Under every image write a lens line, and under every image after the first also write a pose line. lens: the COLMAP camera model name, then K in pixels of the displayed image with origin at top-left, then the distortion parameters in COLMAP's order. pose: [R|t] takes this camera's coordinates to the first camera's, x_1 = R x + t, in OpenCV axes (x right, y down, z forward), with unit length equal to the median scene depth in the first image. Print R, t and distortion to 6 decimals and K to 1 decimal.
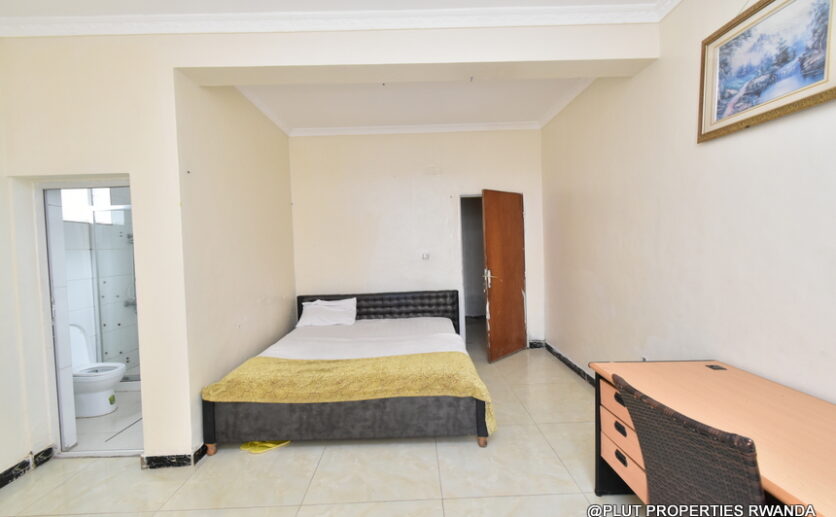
lens RADIAL K [[364.8, 0, 418.0], [0, 364.8, 258.5], [0, 0, 1]] dist [0.008694, -0.005534]
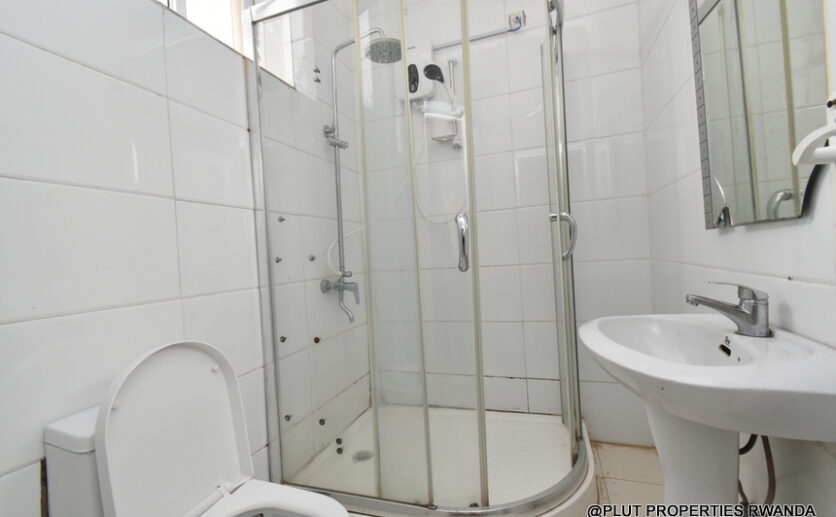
lens RADIAL K [[364.8, 0, 418.0], [0, 364.8, 258.5], [0, 0, 1]] dist [0.008694, -0.005534]
pose [[0.943862, -0.020262, -0.329719, -0.609125], [0.016299, 0.999758, -0.014778, 0.109020], [0.329939, 0.008575, 0.943963, 0.702022]]
